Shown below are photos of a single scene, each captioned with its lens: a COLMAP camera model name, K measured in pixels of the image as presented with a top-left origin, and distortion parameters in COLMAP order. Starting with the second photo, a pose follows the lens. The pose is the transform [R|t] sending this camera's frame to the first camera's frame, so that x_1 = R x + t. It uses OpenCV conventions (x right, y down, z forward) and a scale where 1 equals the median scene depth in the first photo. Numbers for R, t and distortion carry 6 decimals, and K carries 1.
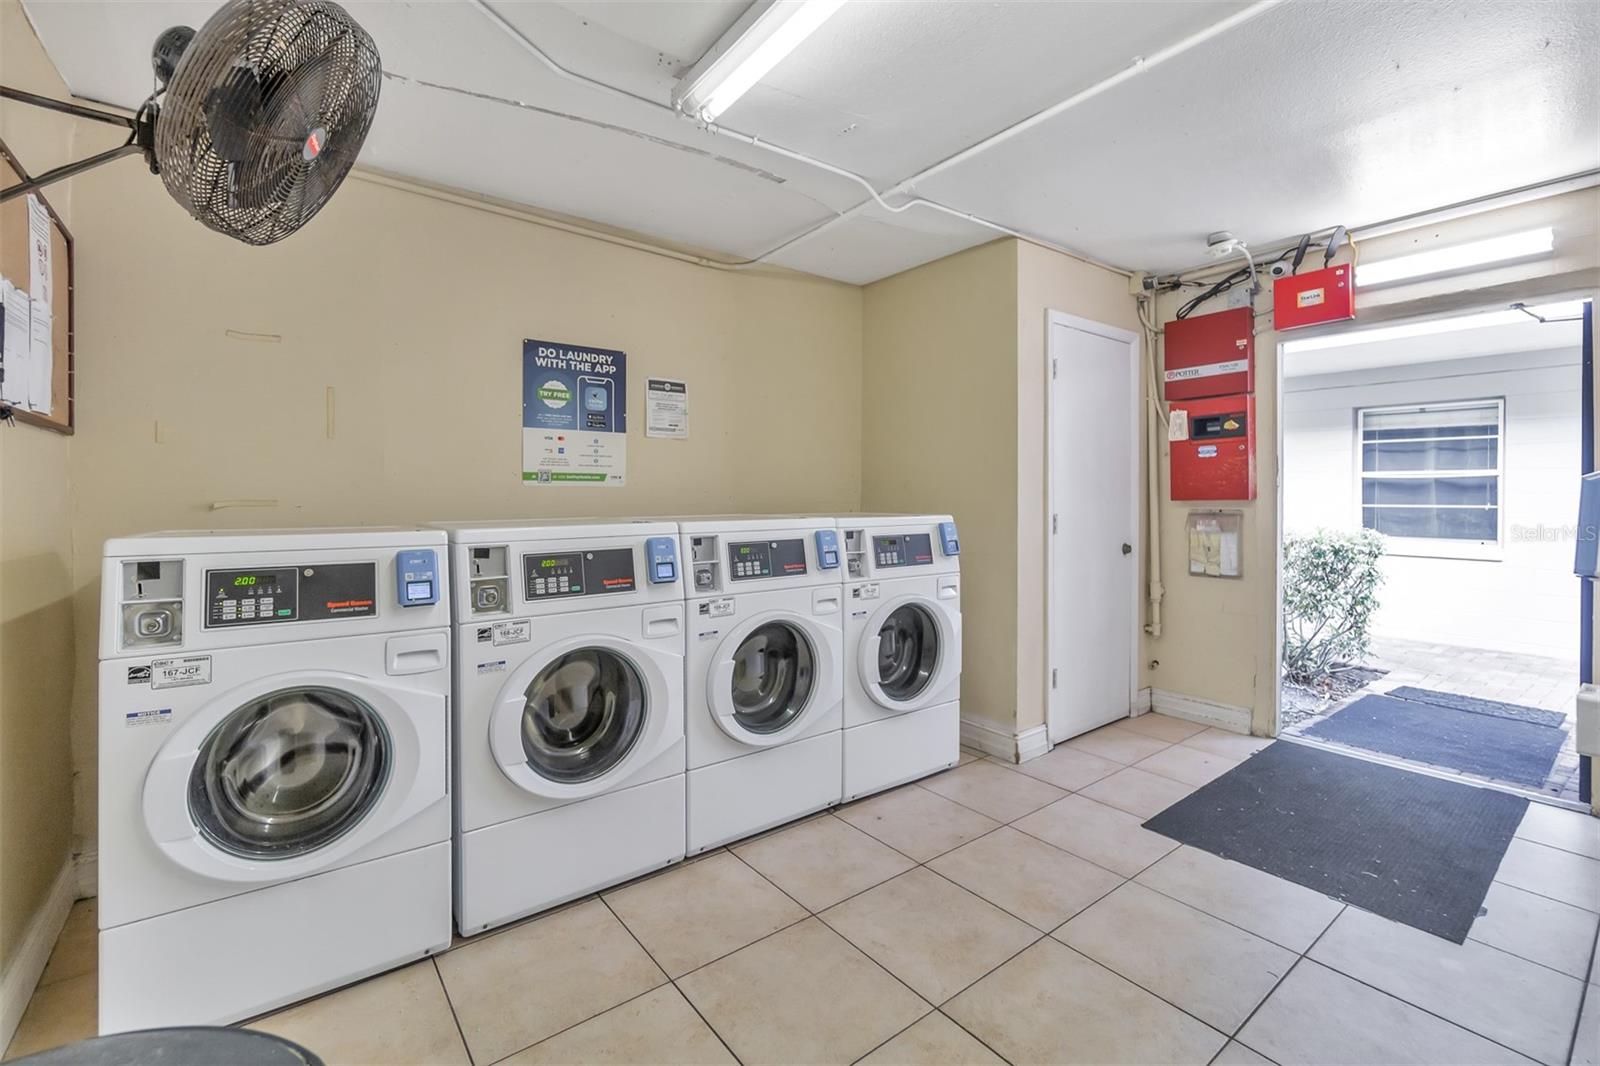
lens RADIAL K [[685.8, 0, 758.2], [0, 685.8, 496.5], [0, 0, 1]] dist [-0.000126, 0.000074]
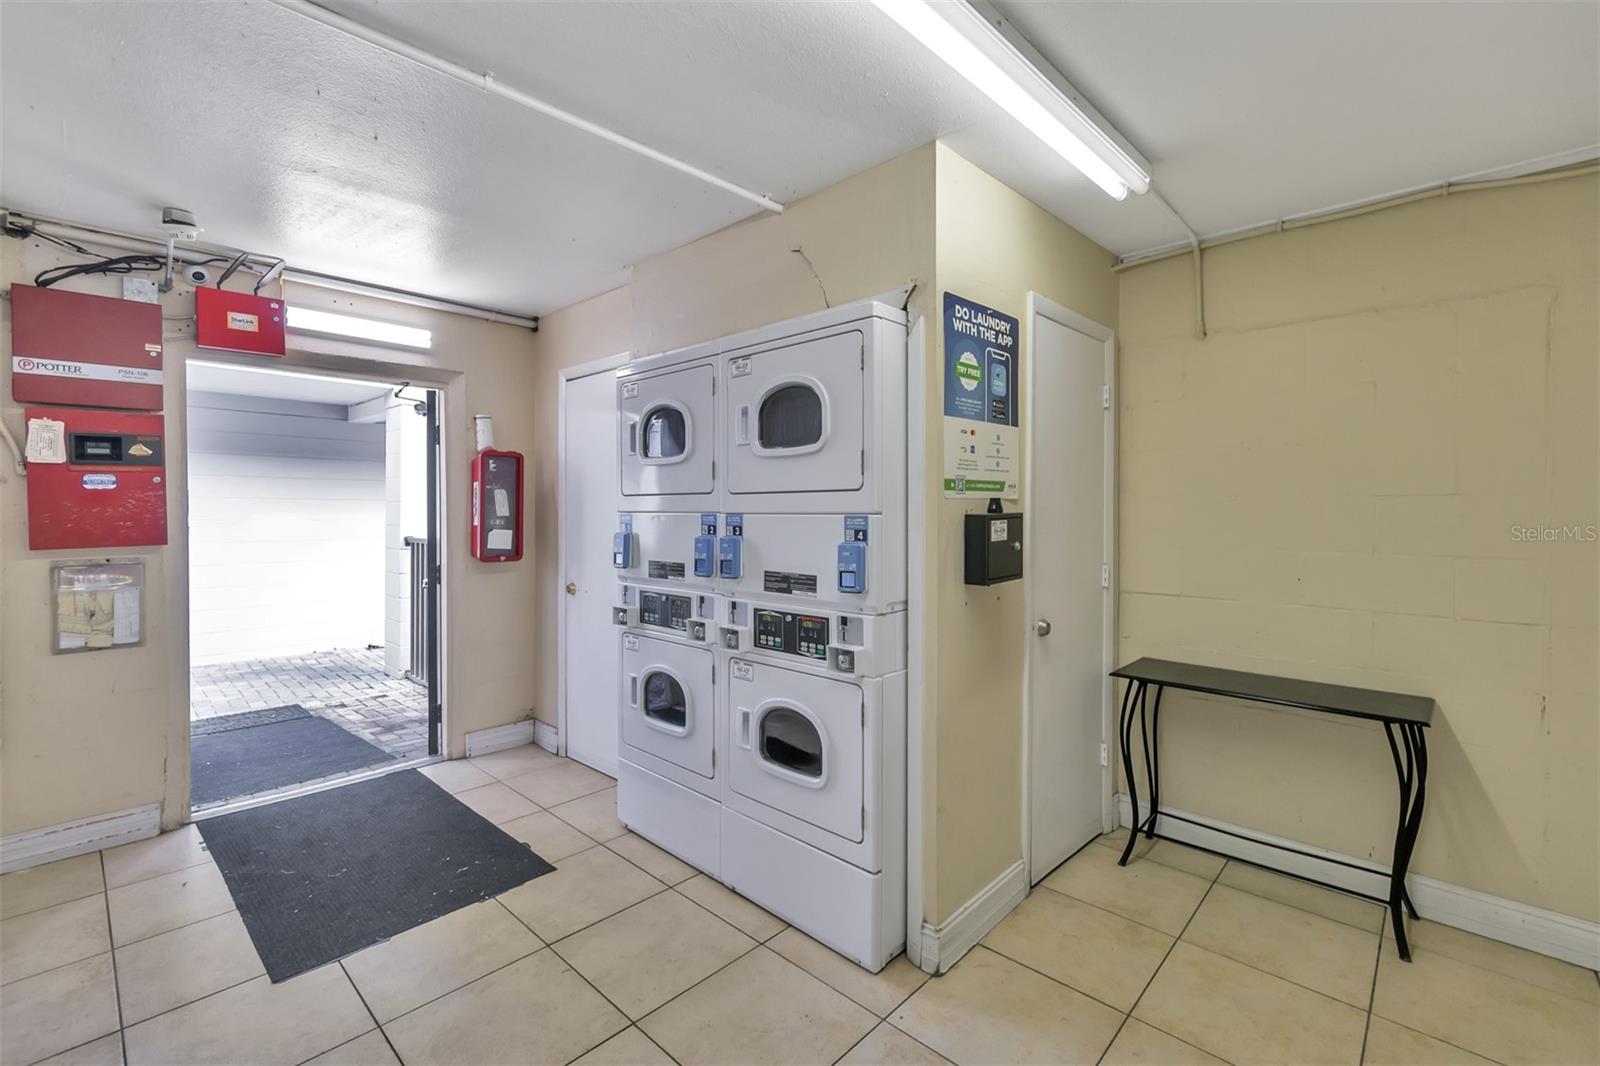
lens RADIAL K [[697.1, 0, 792.4], [0, 697.1, 515.9], [0, 0, 1]] dist [-0.002841, -0.000007]
pose [[-0.181314, -0.012664, 0.983344, -0.226428], [0.002300, 0.999909, 0.013301, -0.038650], [-0.983422, 0.004673, -0.181269, 0.418598]]
